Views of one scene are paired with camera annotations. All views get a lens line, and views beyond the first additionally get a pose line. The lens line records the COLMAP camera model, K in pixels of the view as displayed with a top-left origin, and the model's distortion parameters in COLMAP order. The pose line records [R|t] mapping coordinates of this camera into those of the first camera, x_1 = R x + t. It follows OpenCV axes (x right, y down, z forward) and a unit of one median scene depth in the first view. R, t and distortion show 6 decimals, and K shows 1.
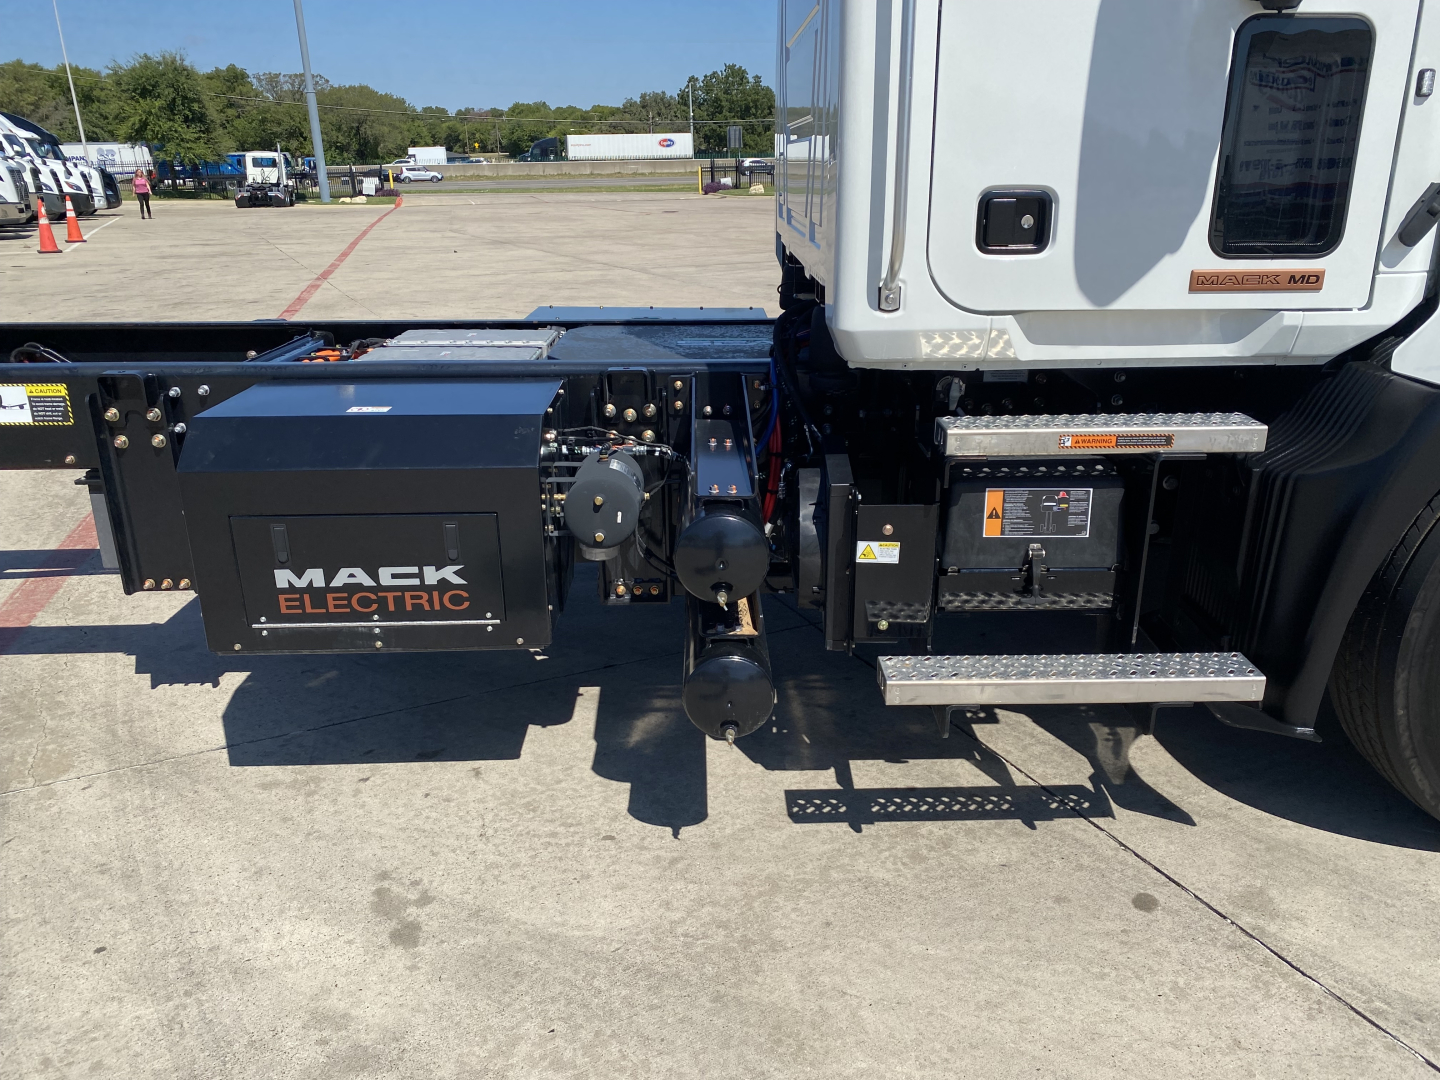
lens RADIAL K [[1087.5, 0, 720.0], [0, 1087.5, 540.0], [0, 0, 1]] dist [0.007928, -0.005459]
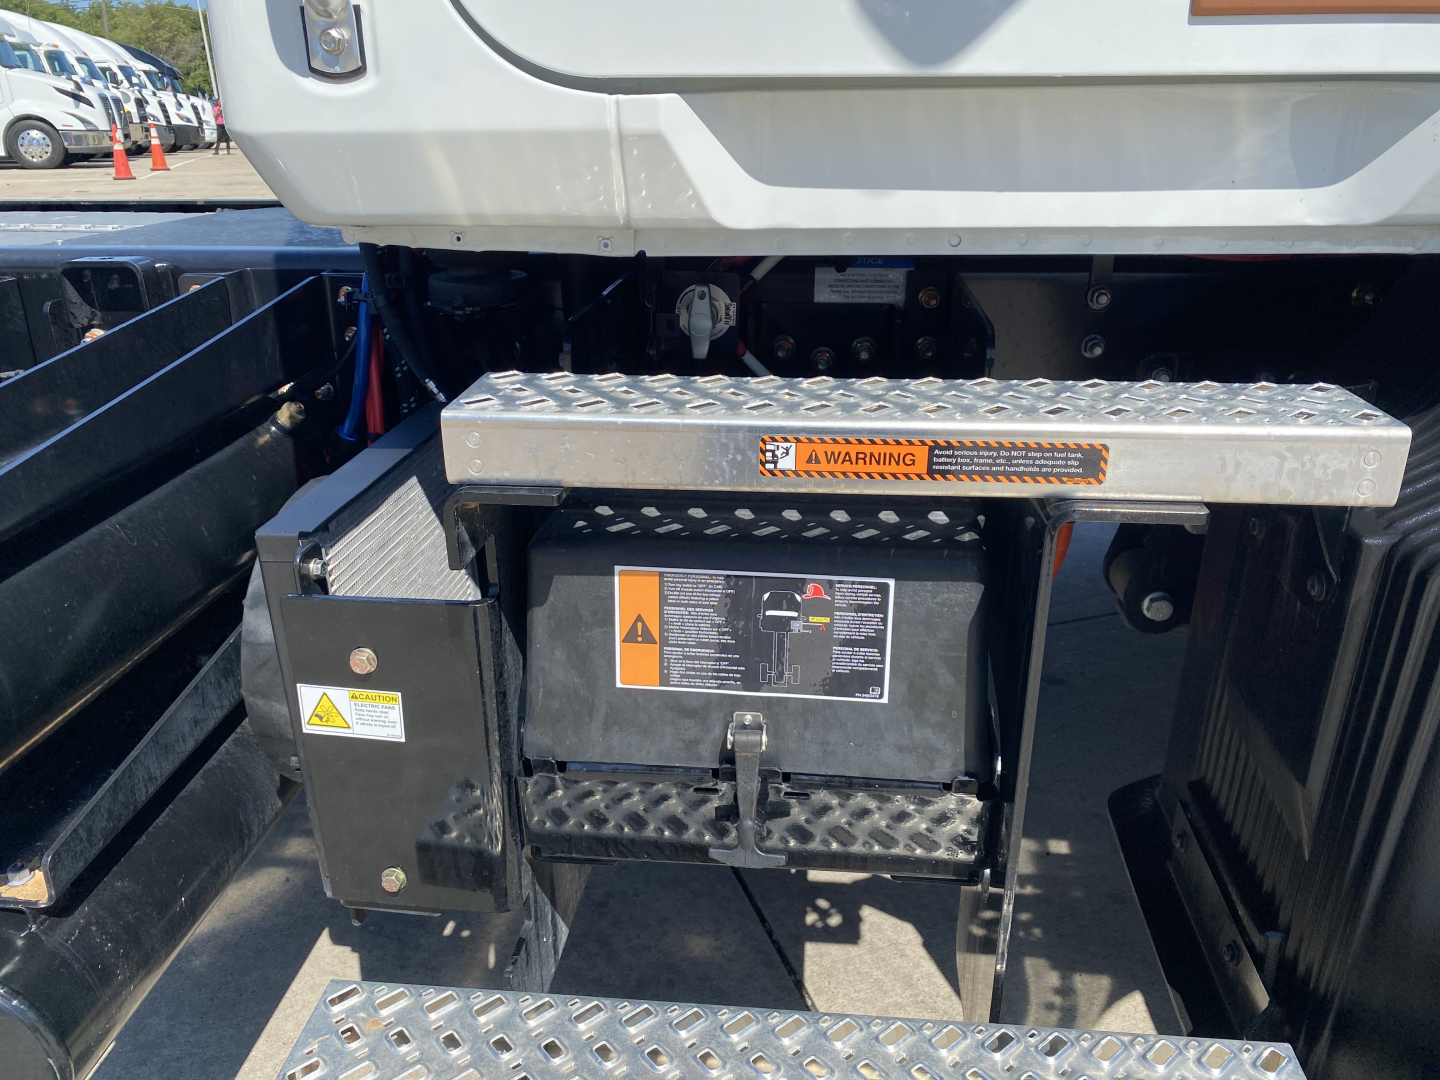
lens RADIAL K [[1087.5, 0, 720.0], [0, 1087.5, 540.0], [0, 0, 1]] dist [0.007928, -0.005459]
pose [[0.994034, 0.042265, -0.100546, 0.316625], [-0.037440, 0.998077, 0.049399, -0.075918], [0.102440, -0.045340, 0.993705, 0.624482]]
